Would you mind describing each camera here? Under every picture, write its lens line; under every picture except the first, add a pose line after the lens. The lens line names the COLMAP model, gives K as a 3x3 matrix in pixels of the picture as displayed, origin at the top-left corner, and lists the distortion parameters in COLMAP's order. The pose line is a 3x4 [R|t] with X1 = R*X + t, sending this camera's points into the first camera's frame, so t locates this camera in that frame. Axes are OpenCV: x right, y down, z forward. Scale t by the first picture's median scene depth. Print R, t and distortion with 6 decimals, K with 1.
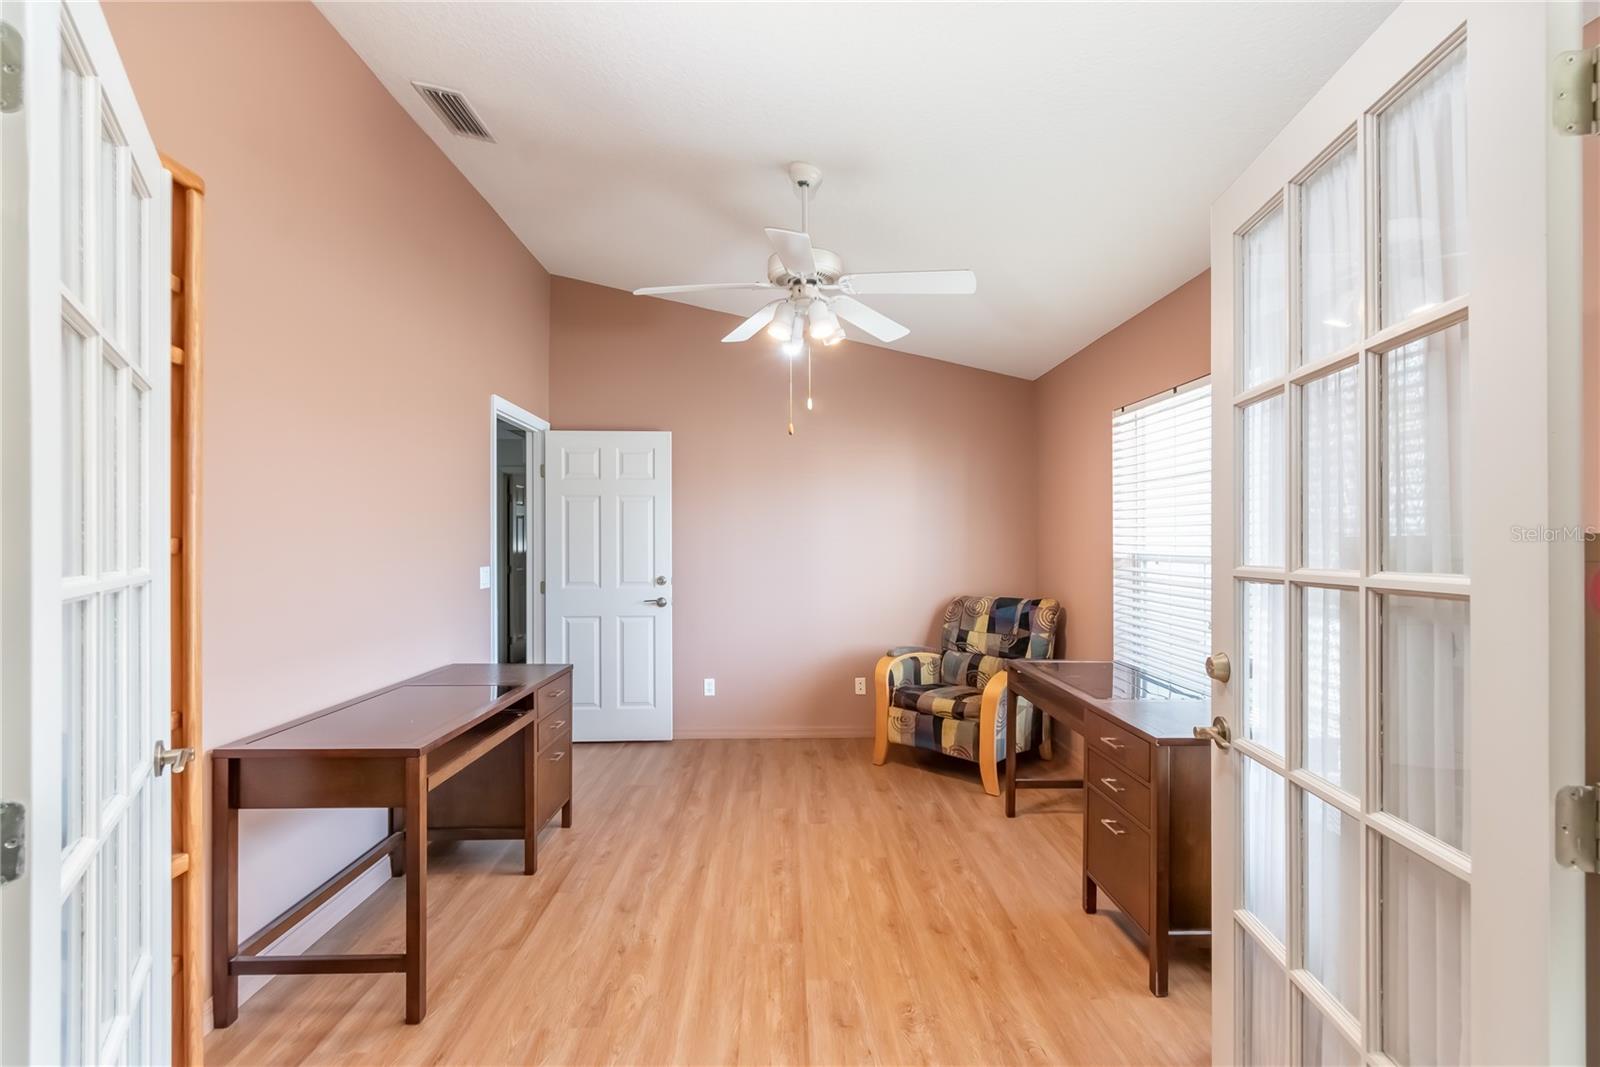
lens RADIAL K [[728.5, 0, 813.0], [0, 728.5, 533.9], [0, 0, 1]] dist [-0.001916, -0.000475]
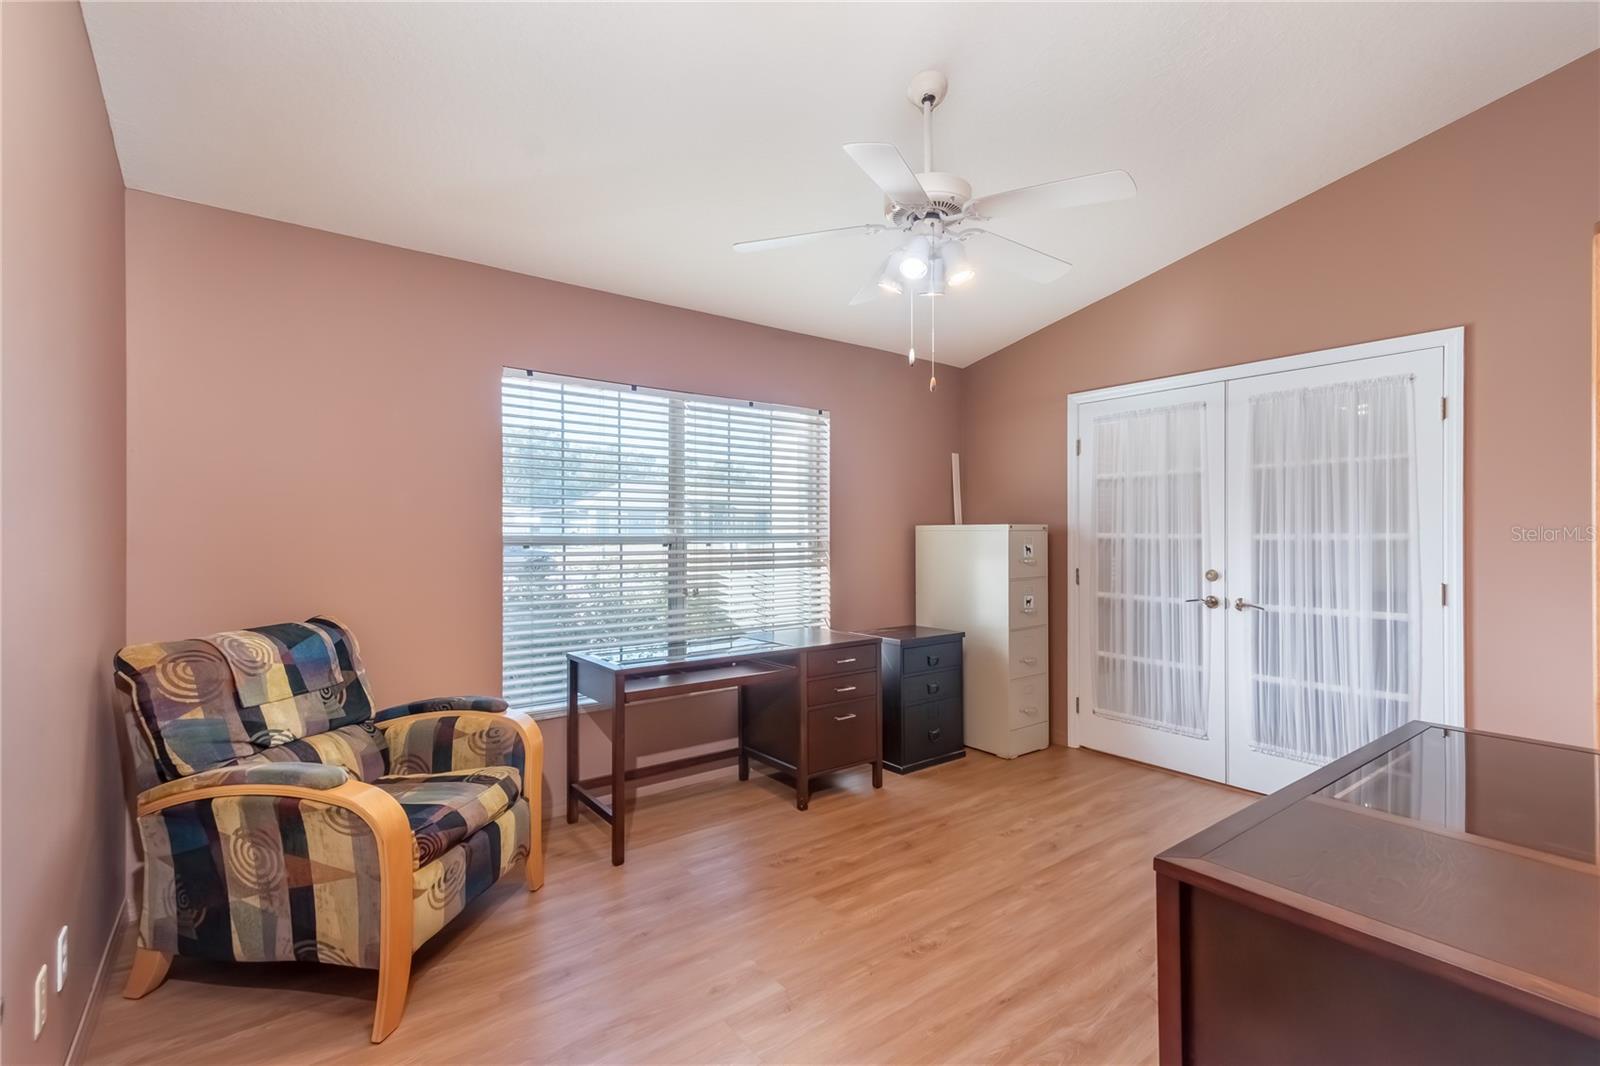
lens RADIAL K [[728.5, 0, 813.0], [0, 728.5, 533.4], [0, 0, 1]] dist [-0.001916, -0.000475]
pose [[-0.581853, 0.003456, 0.813286, -0.652913], [0.001045, 0.999993, -0.003502, 0.040521], [-0.813293, -0.001188, -0.581853, 1.690211]]
